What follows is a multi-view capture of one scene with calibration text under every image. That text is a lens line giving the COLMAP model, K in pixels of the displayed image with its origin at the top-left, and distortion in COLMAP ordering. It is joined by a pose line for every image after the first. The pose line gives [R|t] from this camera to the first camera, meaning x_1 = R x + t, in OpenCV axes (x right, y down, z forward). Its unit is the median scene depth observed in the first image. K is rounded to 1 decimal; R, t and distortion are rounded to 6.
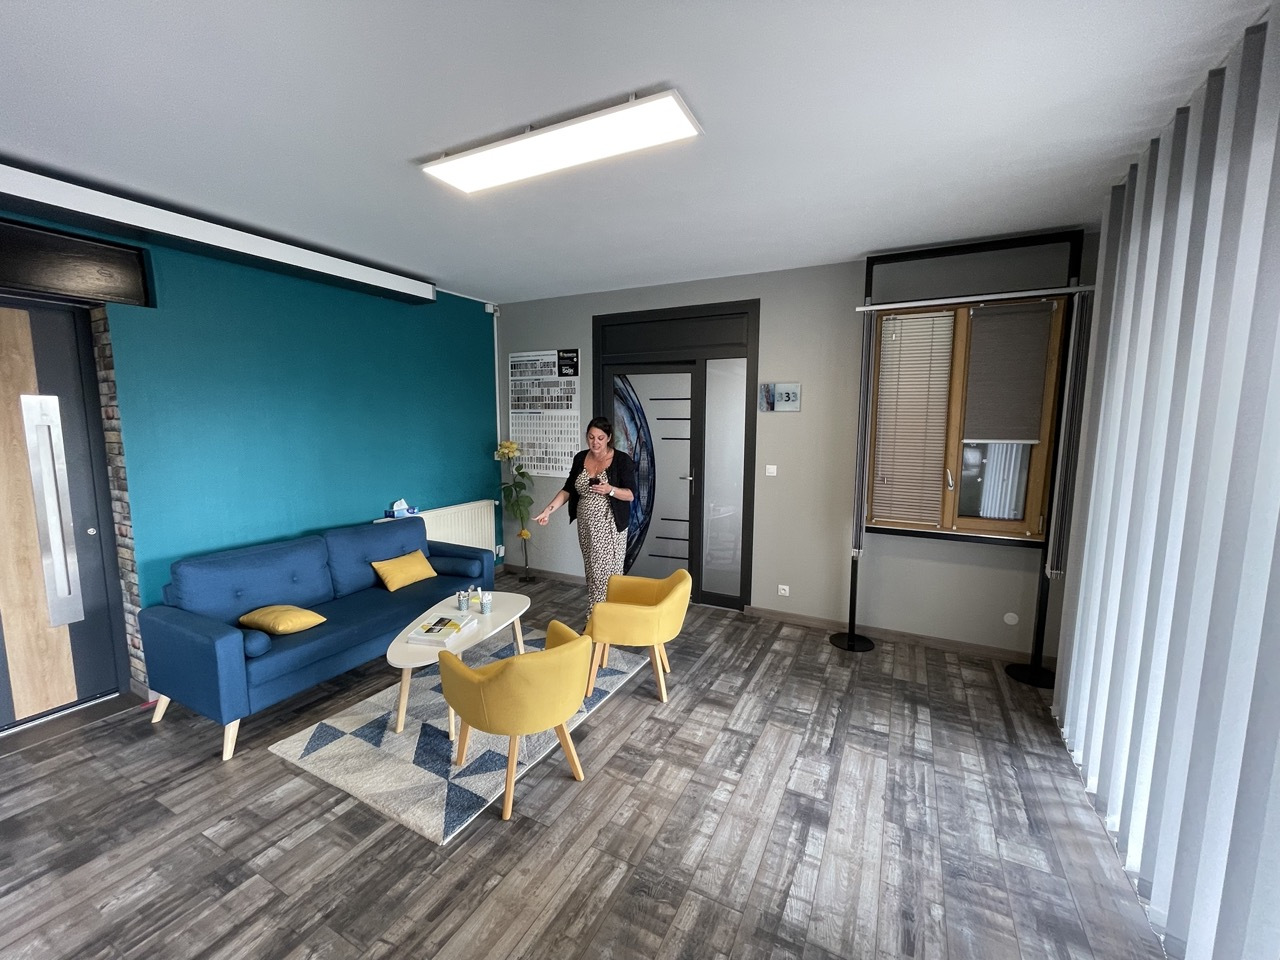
lens RADIAL K [[516.0, 0, 641.0], [0, 516.0, 478.2], [0, 0, 1]] dist [-0.003794, 0.000470]
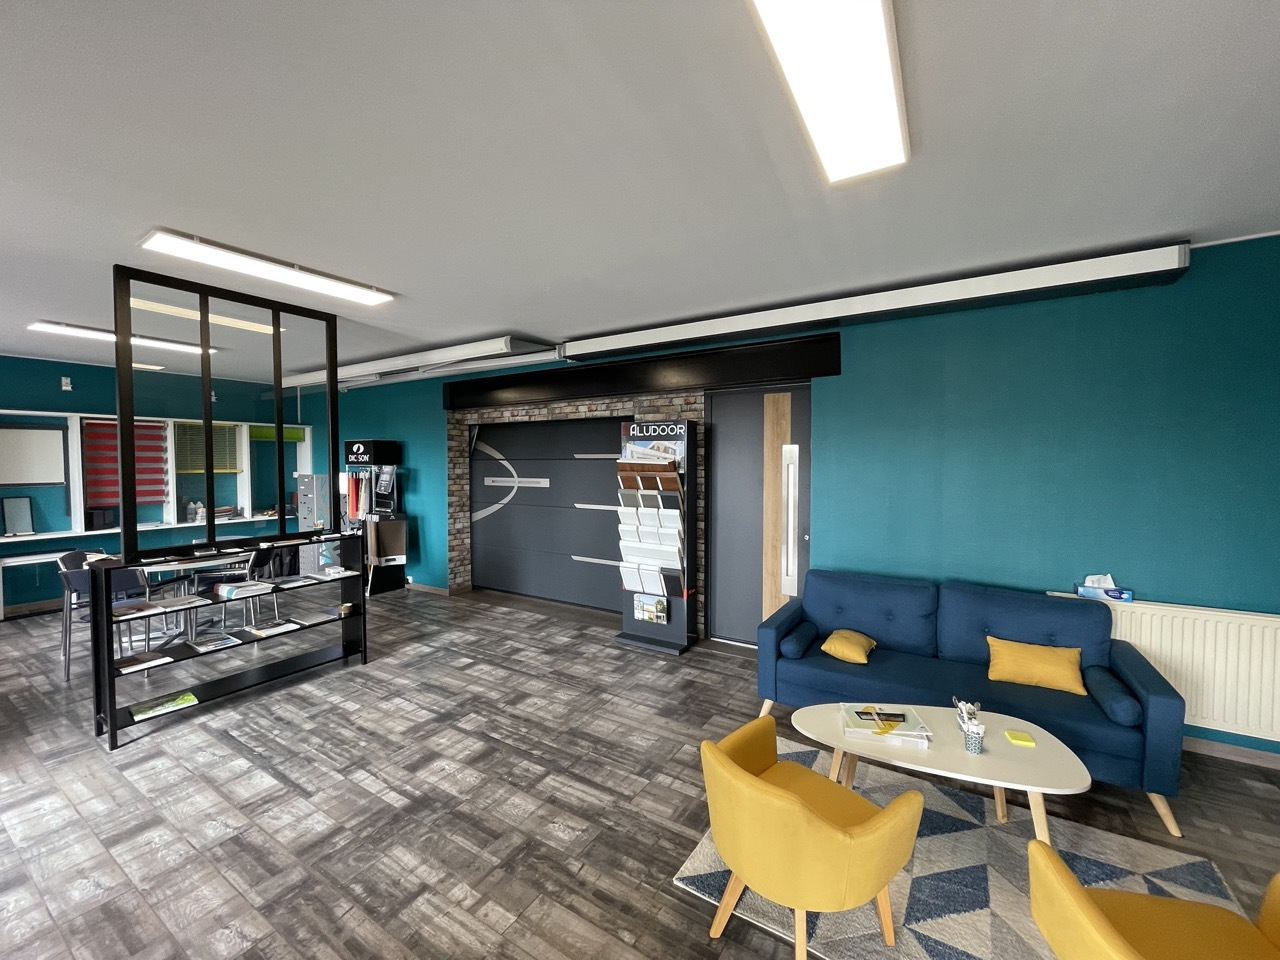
lens RADIAL K [[516.0, 0, 641.0], [0, 516.0, 478.2], [0, 0, 1]] dist [-0.003794, 0.000470]
pose [[-0.080360, 0.031168, -0.996278, 0.389895], [-0.110135, 0.993113, 0.039953, -0.065750], [0.990663, 0.112936, -0.076374, 0.608340]]
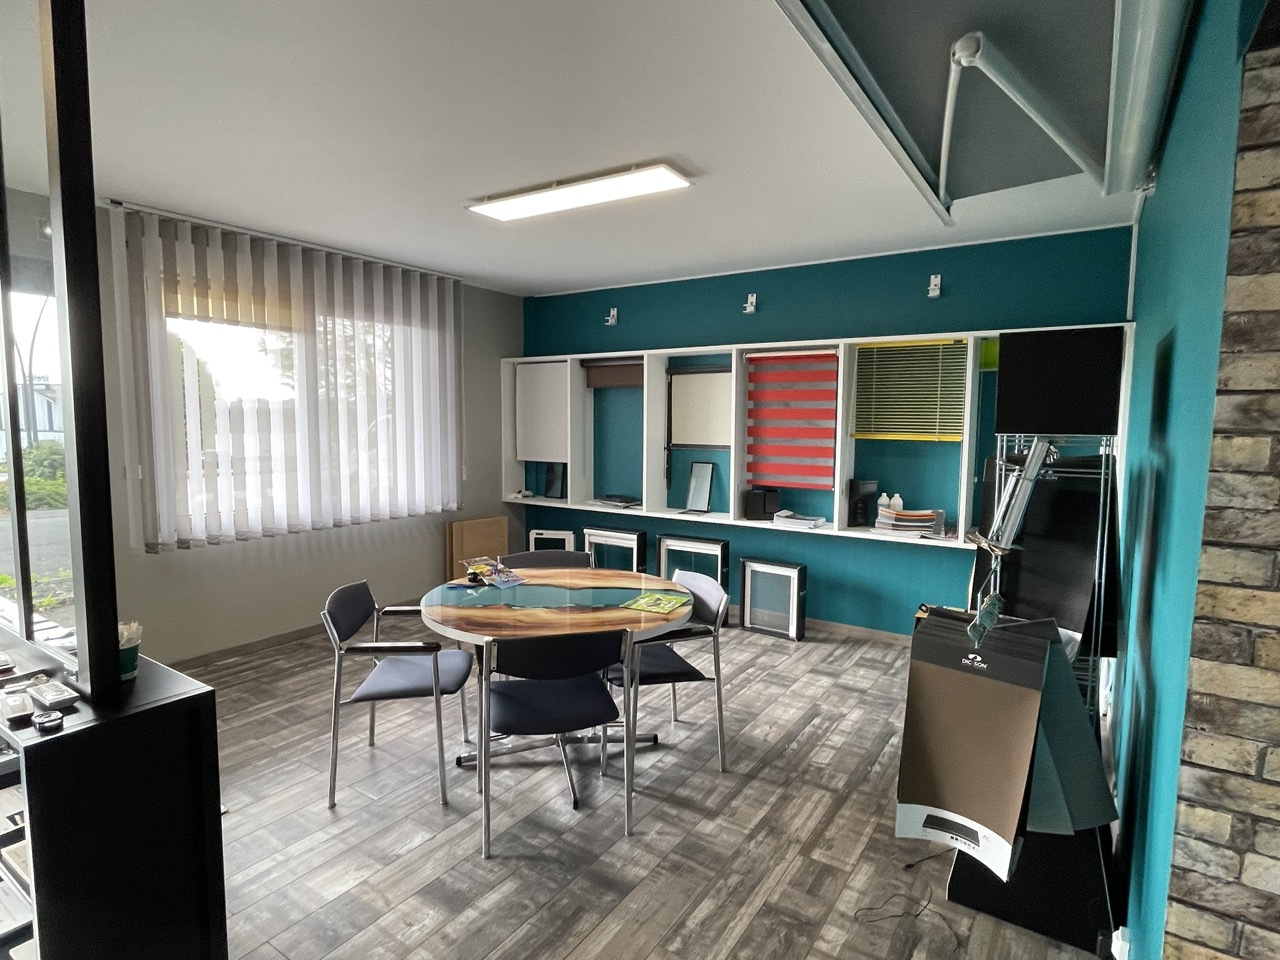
lens RADIAL K [[676.1, 0, 639.5], [0, 676.1, 474.5], [0, 0, 1]] dist [-0.003117, -0.000640]
pose [[-0.993896, -0.019227, 0.108628, -1.293475], [0.002518, 0.980484, 0.196581, -0.012783], [-0.110288, 0.195655, -0.974452, 0.108939]]
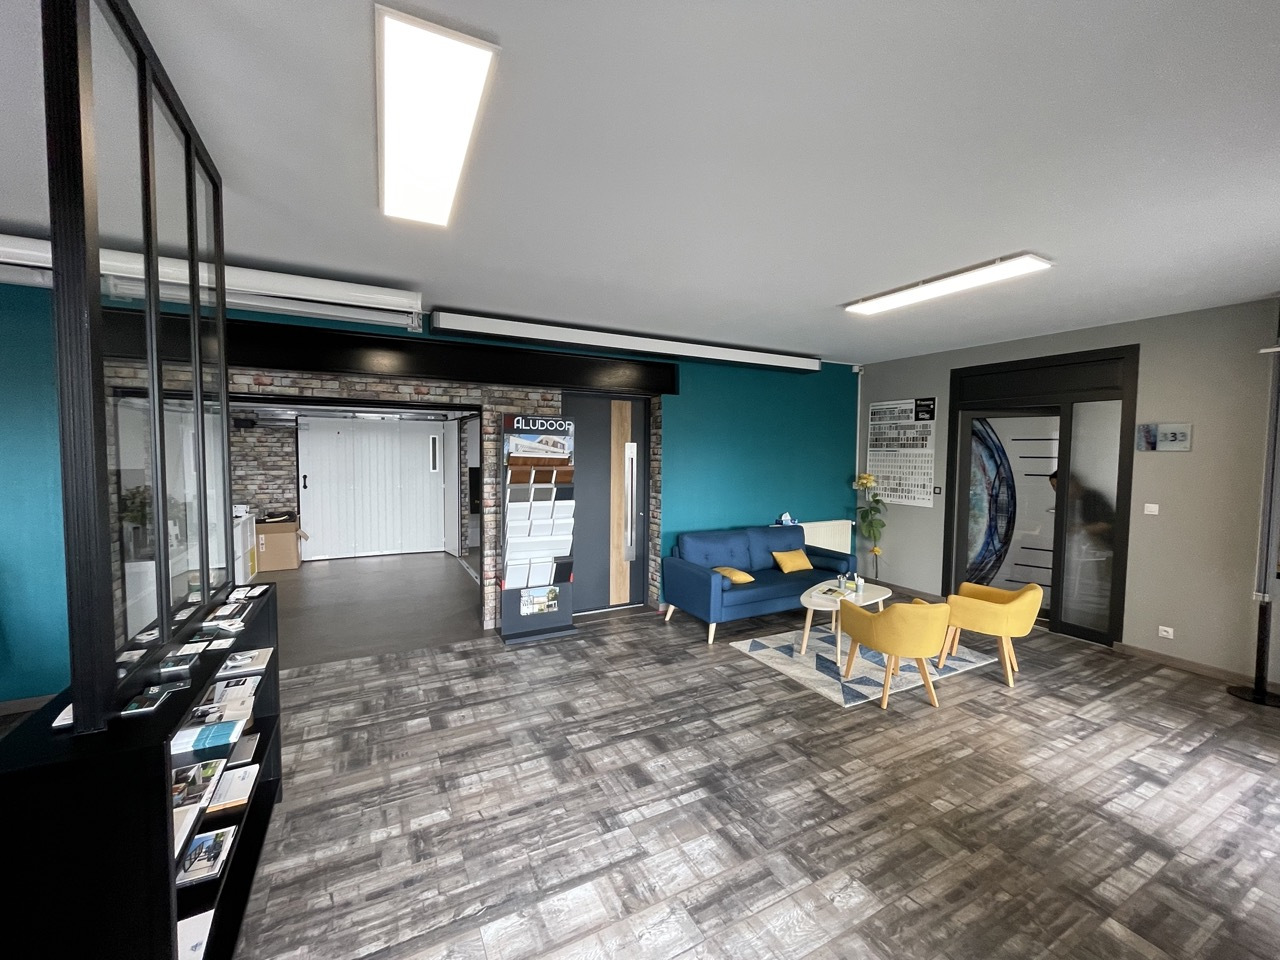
lens RADIAL K [[515.0, 0, 641.0], [0, 515.0, 478.5], [0, 0, 1]] dist [-0.003482, -0.000118]
pose [[0.821920, 0.033083, -0.568641, 0.000854], [-0.070760, 0.996509, -0.044301, 0.055969], [0.565190, 0.076649, 0.821392, -0.544206]]
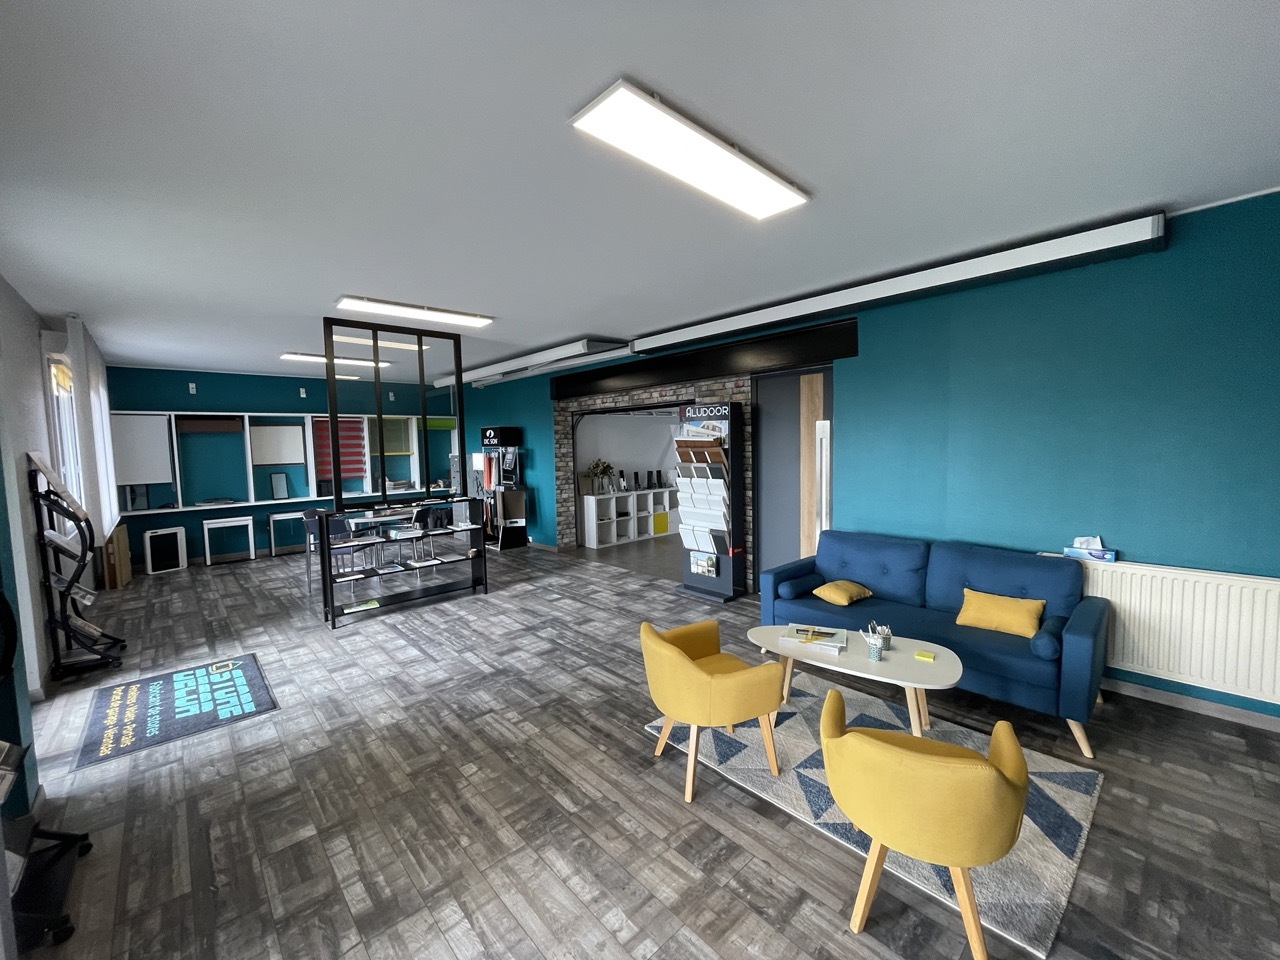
lens RADIAL K [[515.0, 0, 641.0], [0, 515.0, 478.5], [0, 0, 1]] dist [-0.003482, -0.000118]
pose [[-0.338554, 0.070326, -0.938315, 0.611744], [-0.083779, 0.990990, 0.104502, -0.088225], [0.937210, 0.113991, -0.329612, 0.912333]]
